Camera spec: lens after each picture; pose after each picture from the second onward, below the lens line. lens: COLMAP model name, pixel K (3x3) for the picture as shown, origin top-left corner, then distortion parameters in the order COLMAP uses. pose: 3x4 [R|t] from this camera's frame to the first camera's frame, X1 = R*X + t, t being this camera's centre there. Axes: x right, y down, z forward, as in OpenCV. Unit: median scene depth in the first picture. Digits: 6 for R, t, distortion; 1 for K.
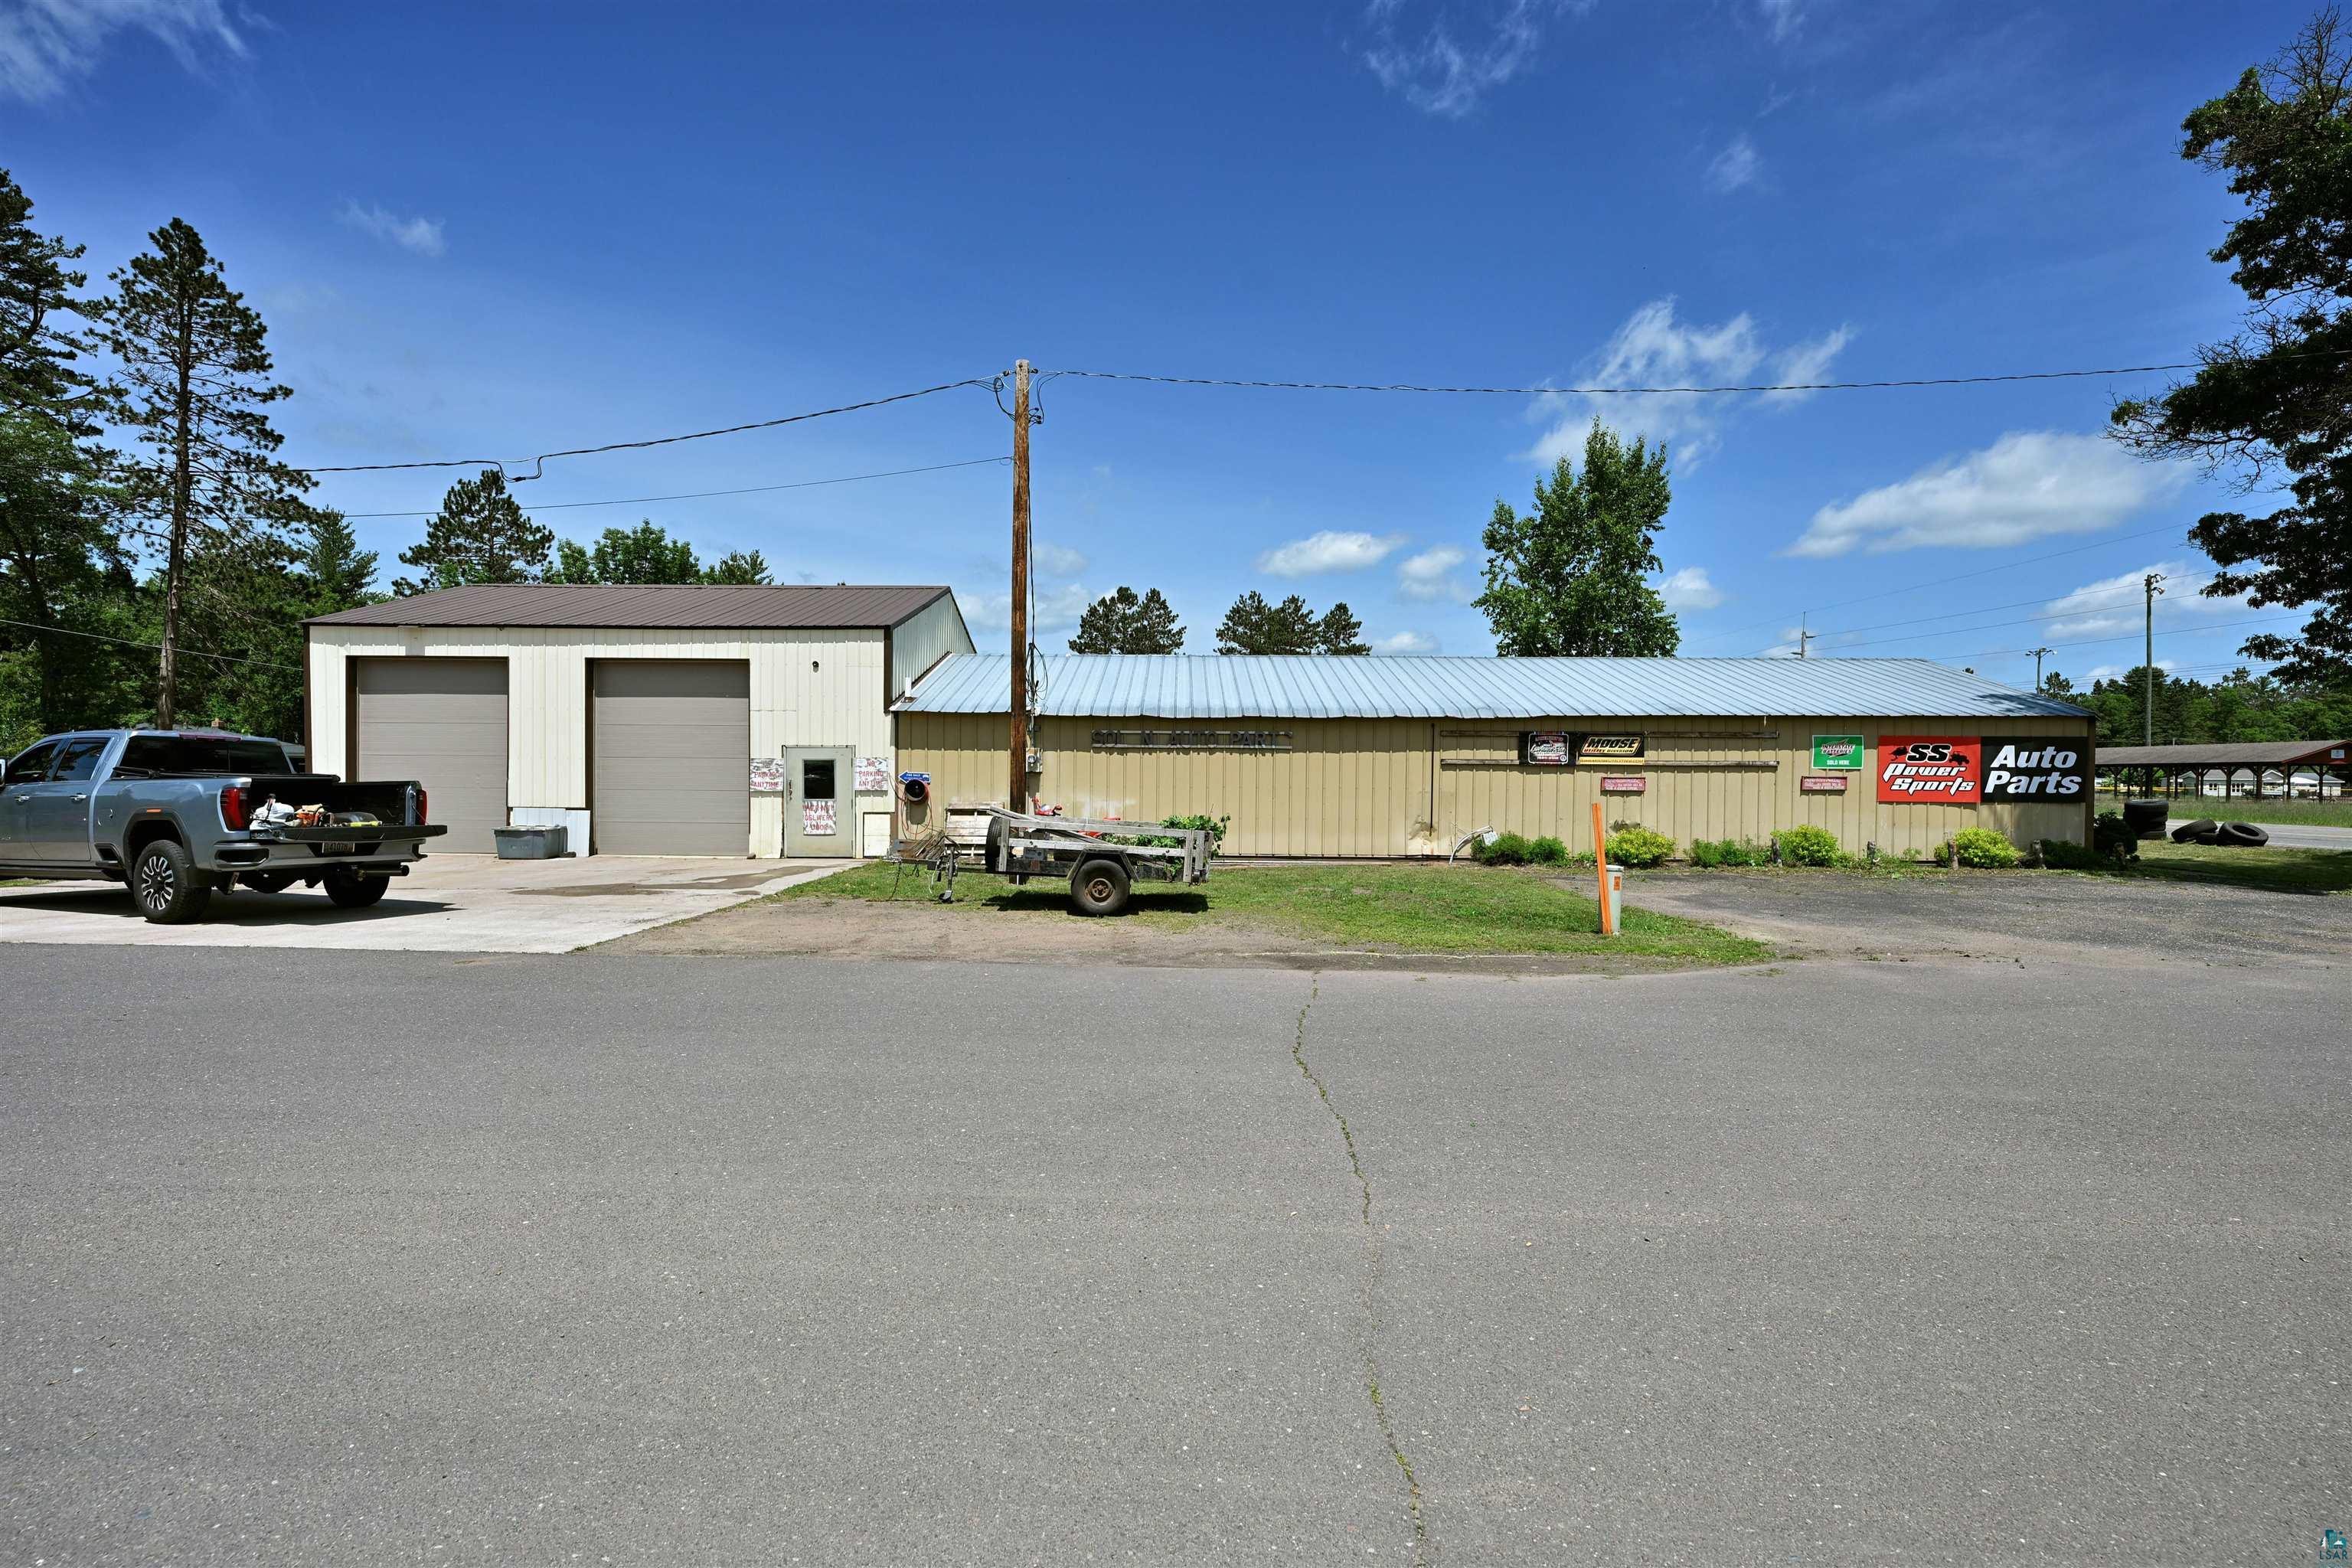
lens RADIAL K [[1035.3, 0, 1171.8], [0, 1035.3, 806.6], [0, 0, 1]] dist [-0.000214, -0.001107]
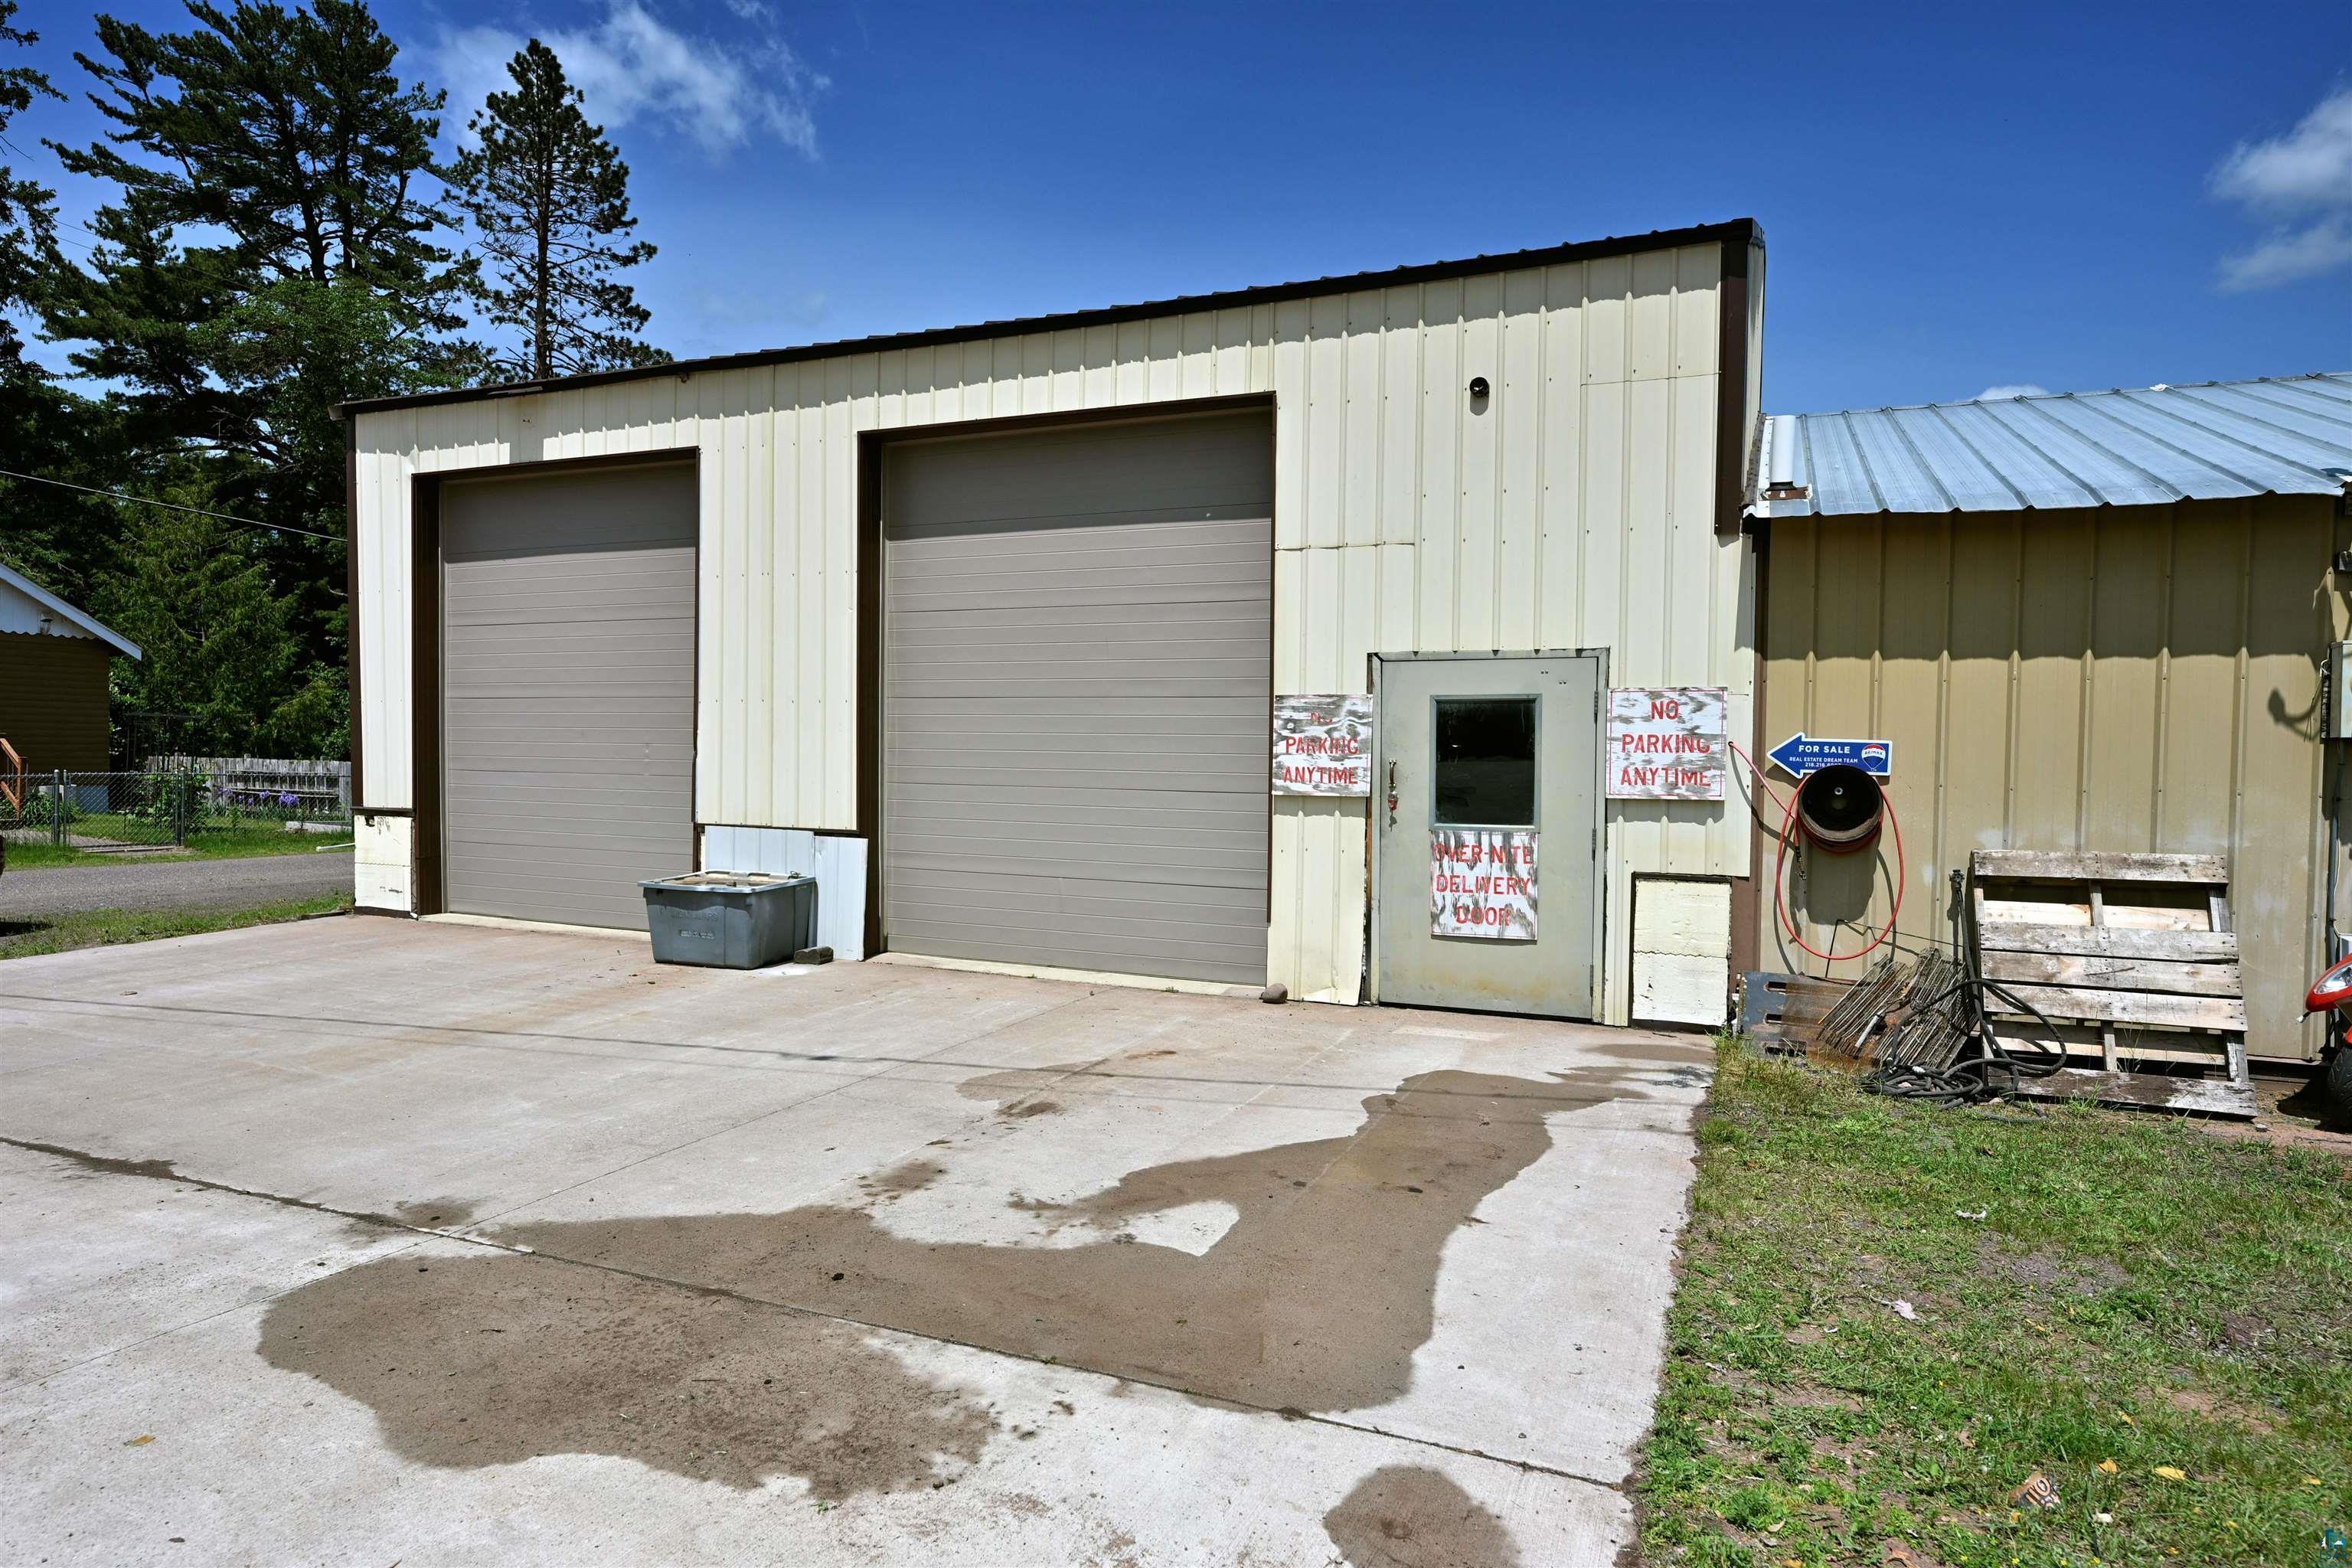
lens RADIAL K [[1338.4, 0, 1173.6], [0, 1338.4, 796.8], [0, 0, 1]] dist [-0.006936, 0.000009]
pose [[0.924145, 0.017413, -0.381645, -0.273267], [-0.014548, 0.999840, 0.010391, -0.018352], [0.381764, -0.004051, 0.924251, 0.593896]]
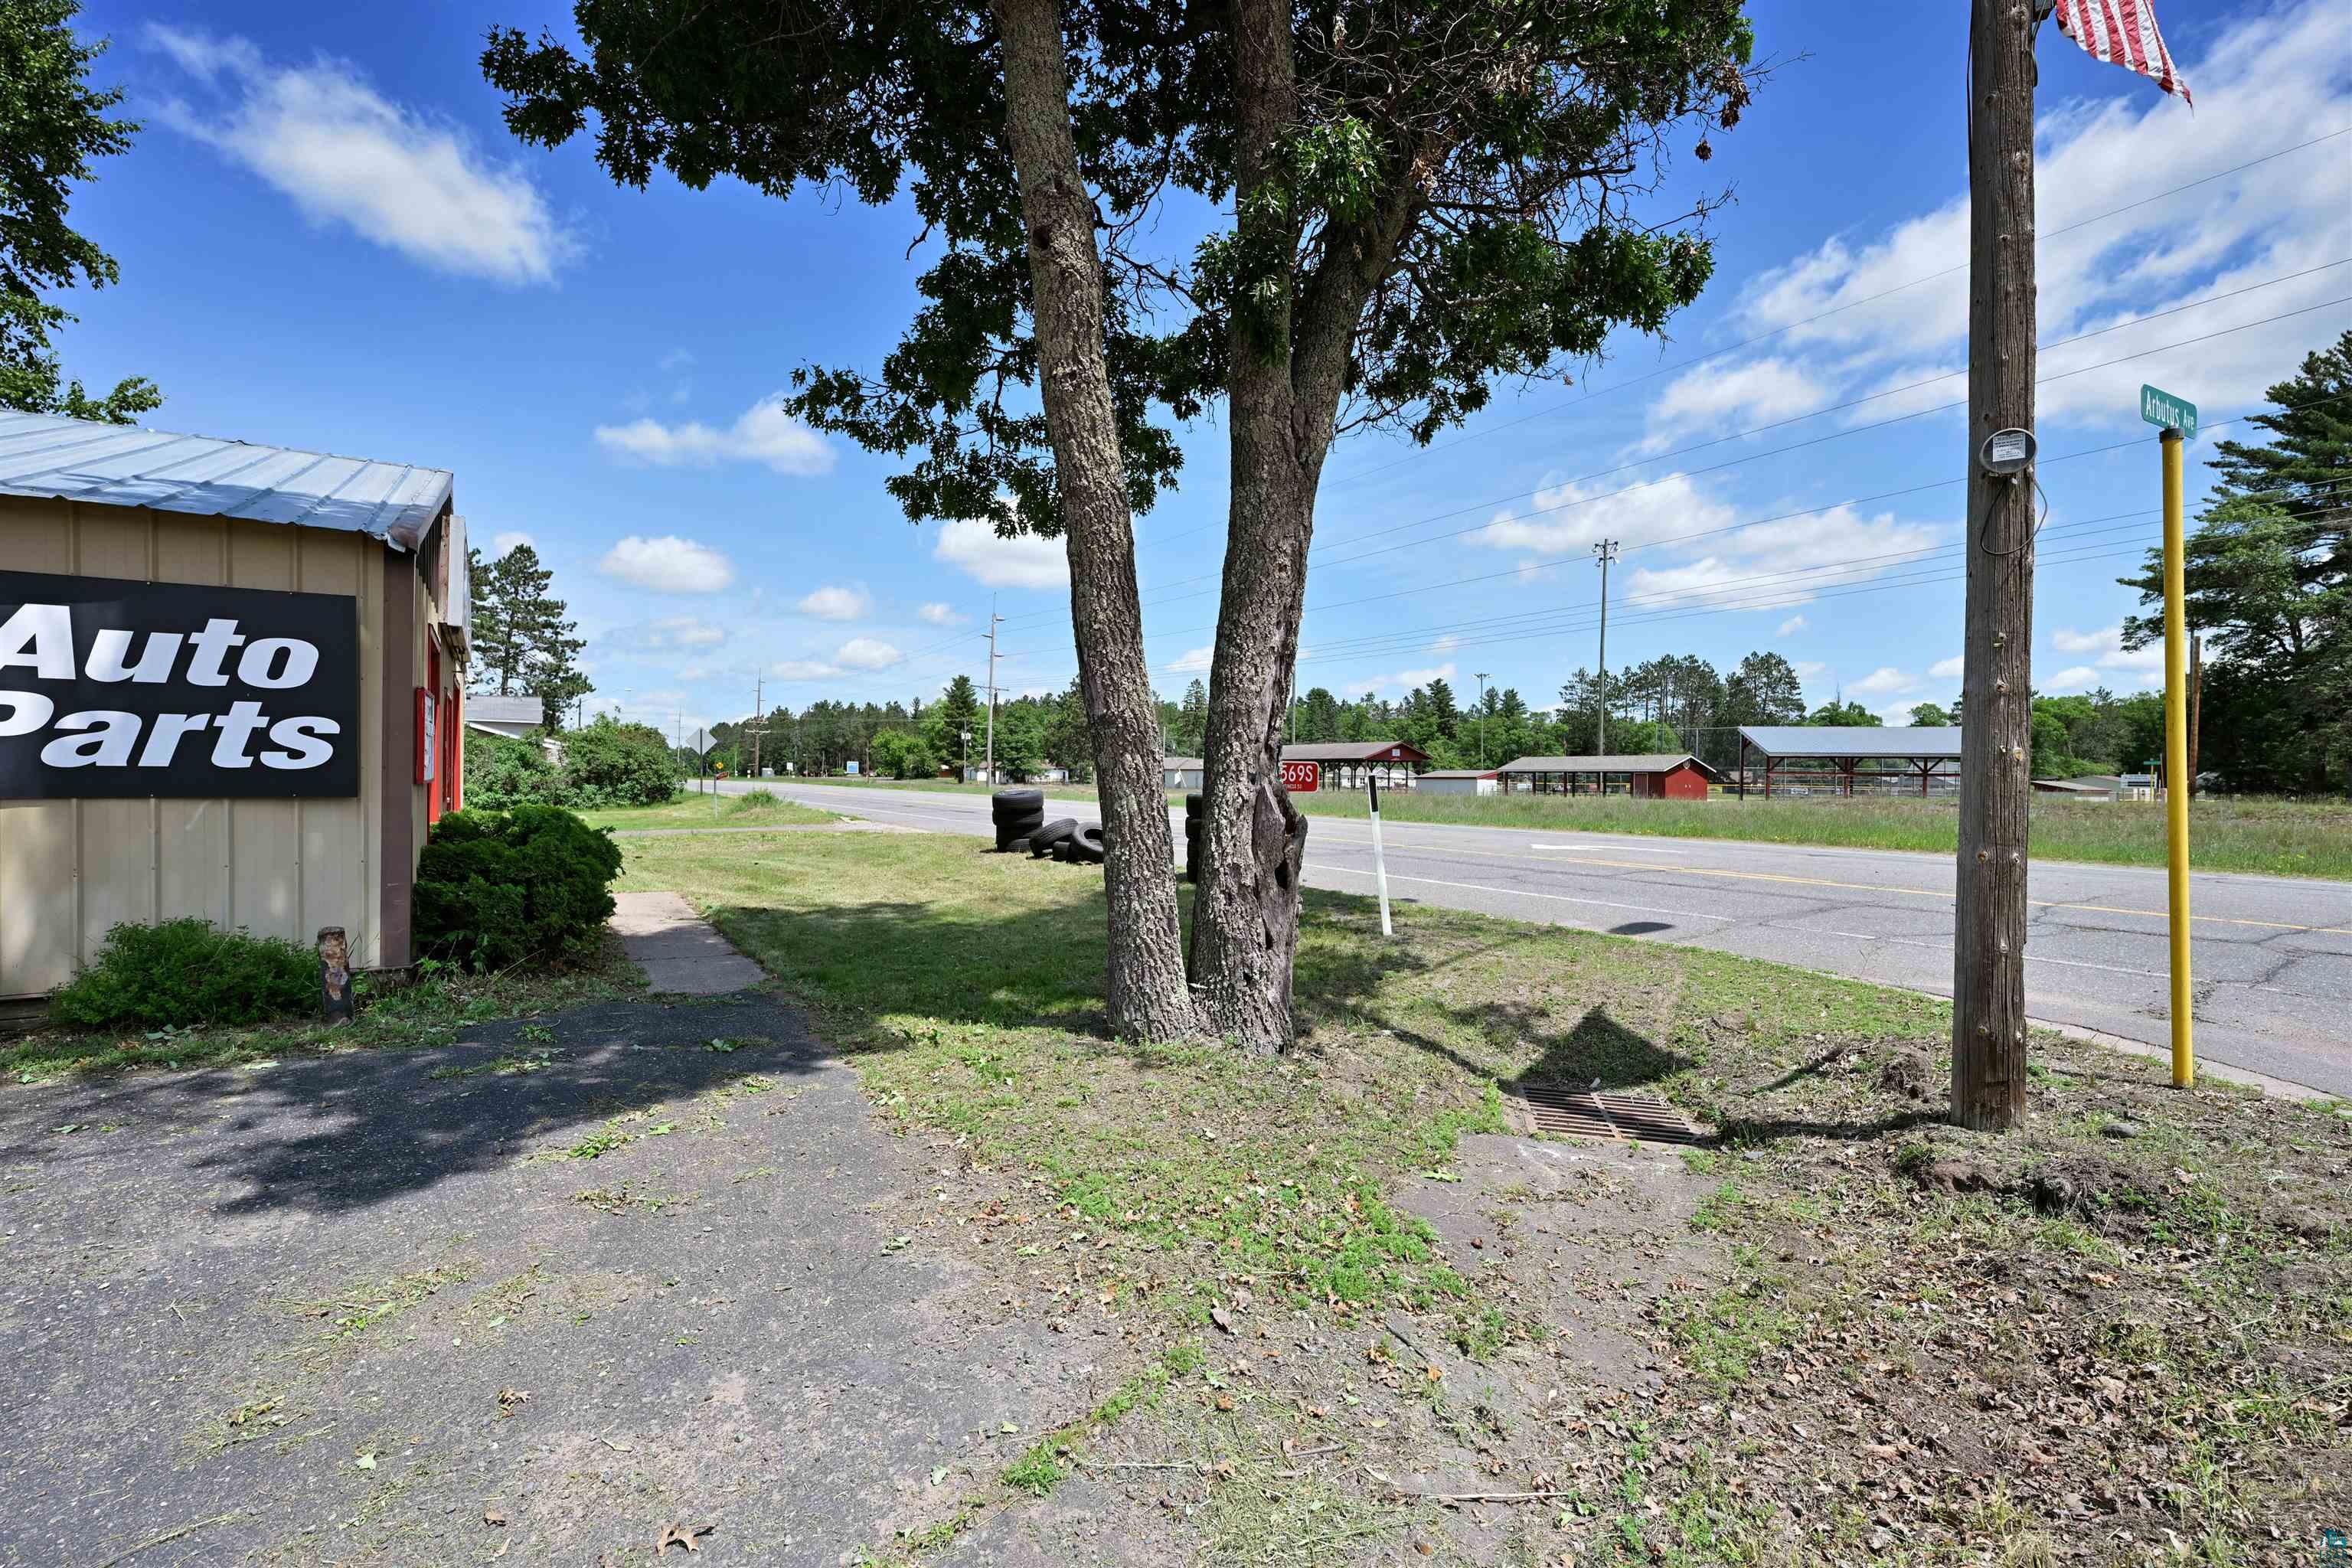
lens RADIAL K [[1003.2, 0, 1162.2], [0, 1003.2, 781.0], [0, 0, 1]] dist [0.004680, 0.001374]
pose [[0.837091, -0.000218, 0.547064, 0.908090], [0.011047, 0.999803, -0.016506, -0.000960], [-0.546953, 0.019861, 0.836928, 0.583401]]
